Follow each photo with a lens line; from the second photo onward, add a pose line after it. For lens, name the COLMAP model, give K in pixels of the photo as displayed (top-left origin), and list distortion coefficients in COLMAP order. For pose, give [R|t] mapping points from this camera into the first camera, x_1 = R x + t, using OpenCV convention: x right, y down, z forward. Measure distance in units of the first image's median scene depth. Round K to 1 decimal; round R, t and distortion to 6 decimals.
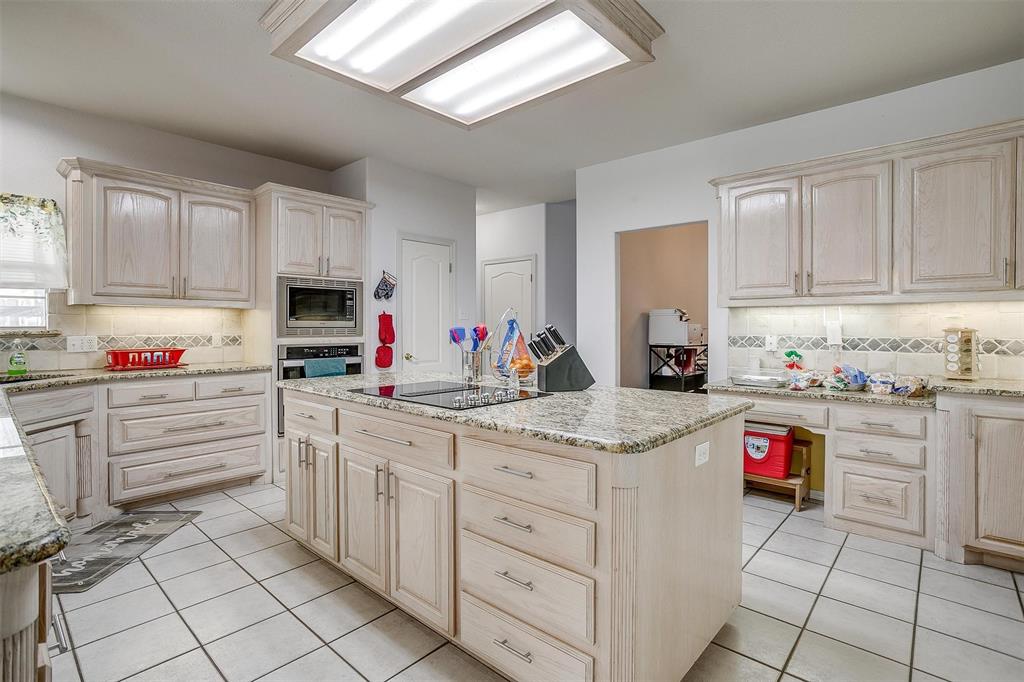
lens RADIAL K [[492.8, 0, 509.3], [0, 492.8, 330.4], [0, 0, 1]] dist [-0.015757, 0.004549]
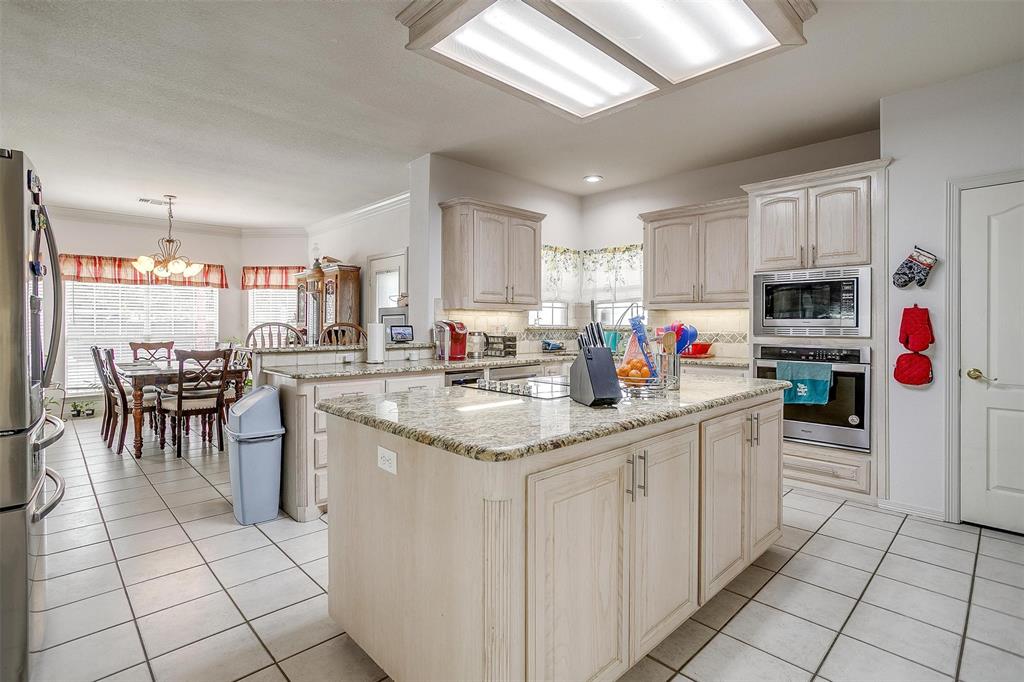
lens RADIAL K [[492.8, 0, 508.6], [0, 492.8, 332.2], [0, 0, 1]] dist [-0.015757, 0.004549]
pose [[-0.052832, 0.018722, -0.998428, 0.573598], [-0.007121, 0.999792, 0.019124, -0.009810], [0.998578, 0.008120, -0.052688, 0.564348]]
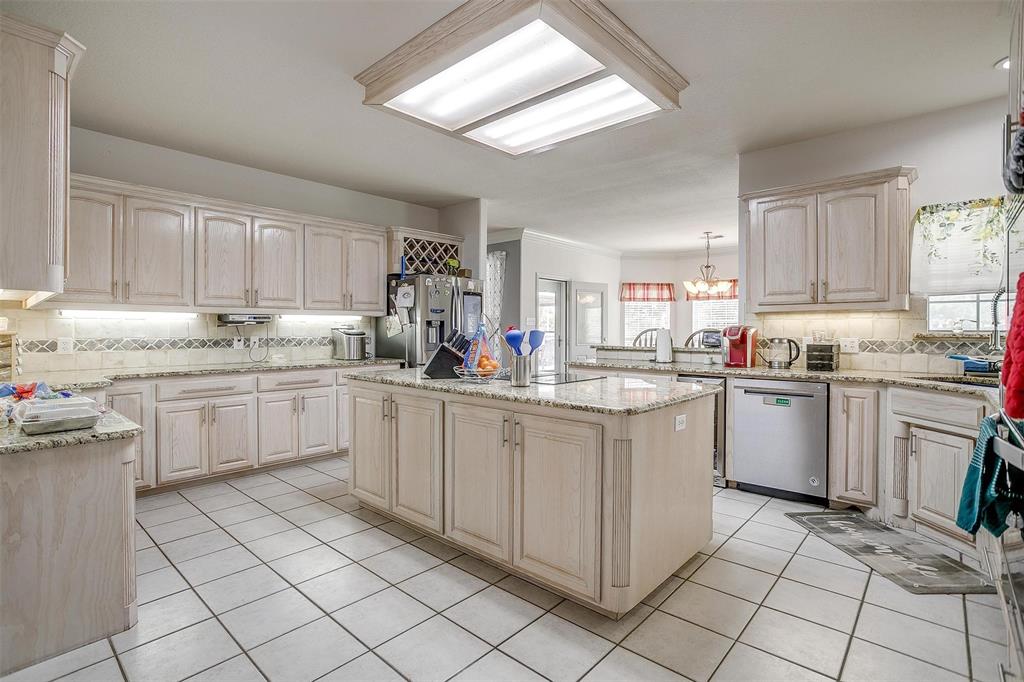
lens RADIAL K [[492.8, 0, 508.8], [0, 492.8, 337.6], [0, 0, 1]] dist [-0.015757, 0.004549]
pose [[-0.999892, -0.001330, 0.014636, -0.049073], [-0.001069, 0.999839, 0.017892, -0.006447], [-0.014658, 0.017874, -0.999733, 1.484774]]
